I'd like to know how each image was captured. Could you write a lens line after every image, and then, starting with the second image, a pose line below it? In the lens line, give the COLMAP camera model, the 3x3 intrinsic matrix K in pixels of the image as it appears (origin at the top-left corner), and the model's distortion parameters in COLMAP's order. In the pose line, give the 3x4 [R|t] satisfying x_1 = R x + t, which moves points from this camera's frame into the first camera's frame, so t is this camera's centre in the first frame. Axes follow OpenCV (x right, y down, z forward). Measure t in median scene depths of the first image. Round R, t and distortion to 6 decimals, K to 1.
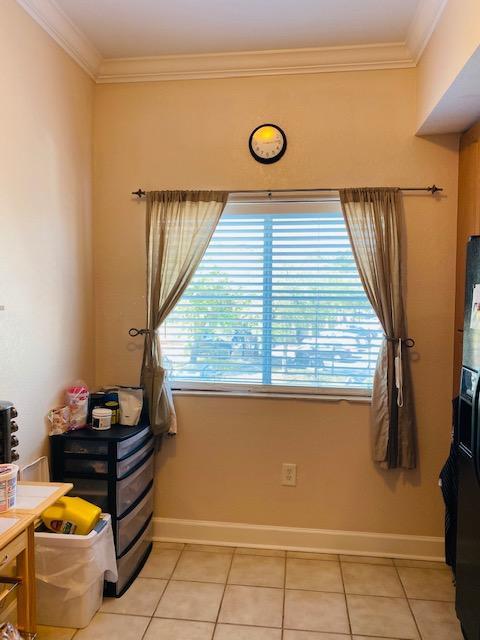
lens RADIAL K [[491.3, 0, 240.0], [0, 491.3, 320.0], [0, 0, 1]] dist [0.037352, -0.006217]
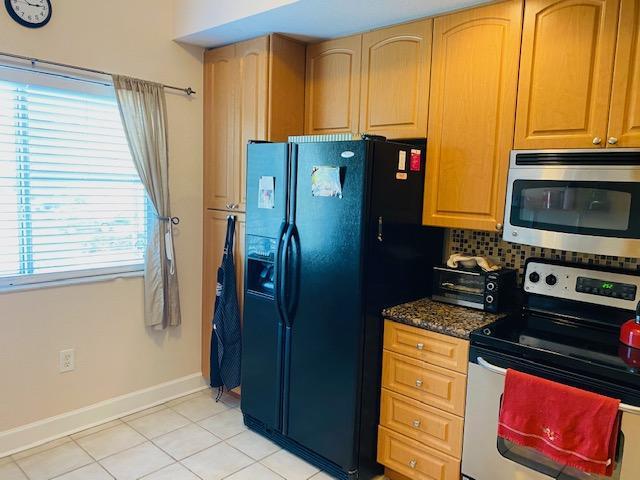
lens RADIAL K [[492.2, 0, 320.0], [0, 492.2, 240.0], [0, 0, 1]] dist [0.011123, -0.001581]
pose [[0.582560, -0.081767, 0.808664, -0.407373], [0.009445, 0.995541, 0.093858, -0.014082], [-0.812733, -0.047040, 0.580735, 0.033881]]
